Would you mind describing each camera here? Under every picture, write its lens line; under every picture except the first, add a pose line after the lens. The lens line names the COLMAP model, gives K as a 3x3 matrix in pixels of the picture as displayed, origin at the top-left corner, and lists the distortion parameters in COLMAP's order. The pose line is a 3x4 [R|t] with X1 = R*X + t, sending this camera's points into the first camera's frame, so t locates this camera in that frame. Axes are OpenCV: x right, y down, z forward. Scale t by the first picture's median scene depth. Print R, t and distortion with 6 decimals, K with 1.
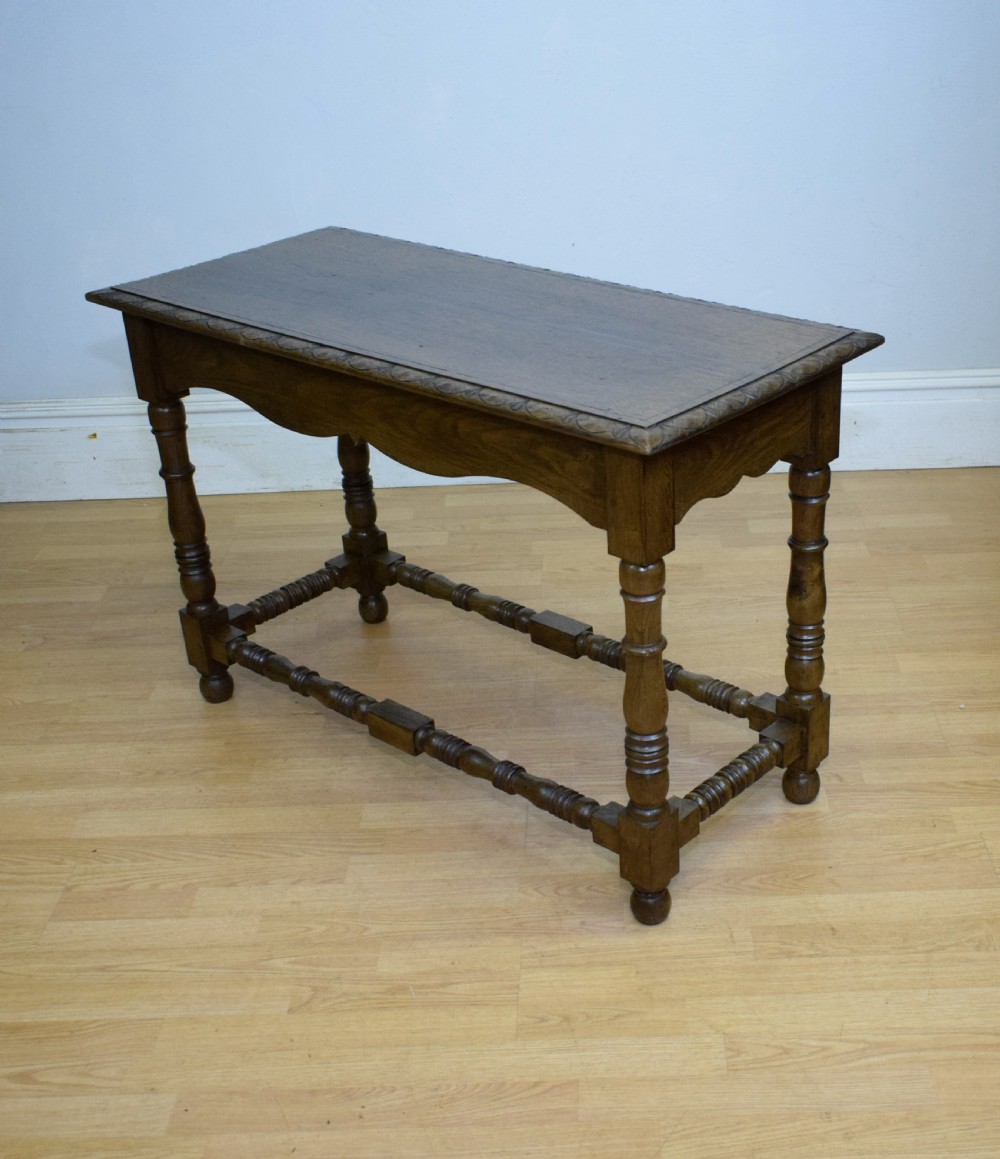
lens RADIAL K [[1533.9, 0, 612.7], [0, 1533.9, 593.5], [0, 0, 1]] dist [-0.016069, -0.021987]
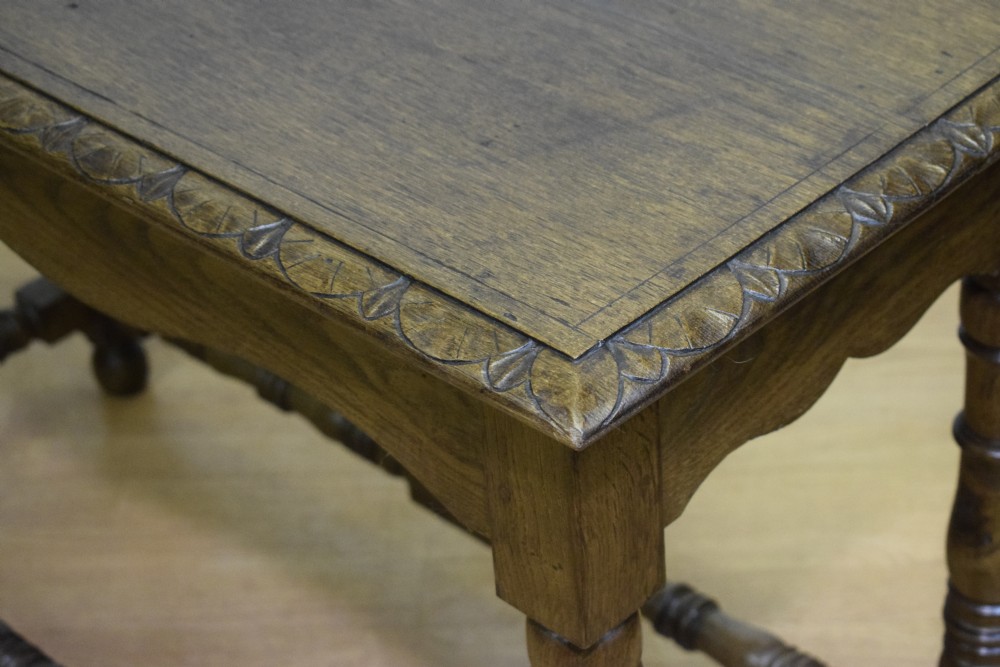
lens RADIAL K [[2261.8, 0, 500.0], [0, 2261.8, 333.5], [0, 0, 1]] dist [-0.006399, 0.139070]
pose [[0.996831, 0.013156, -0.078458, 0.042755], [-0.000861, 0.987958, 0.154719, -0.183375], [0.079548, -0.154161, 0.984838, 0.426771]]
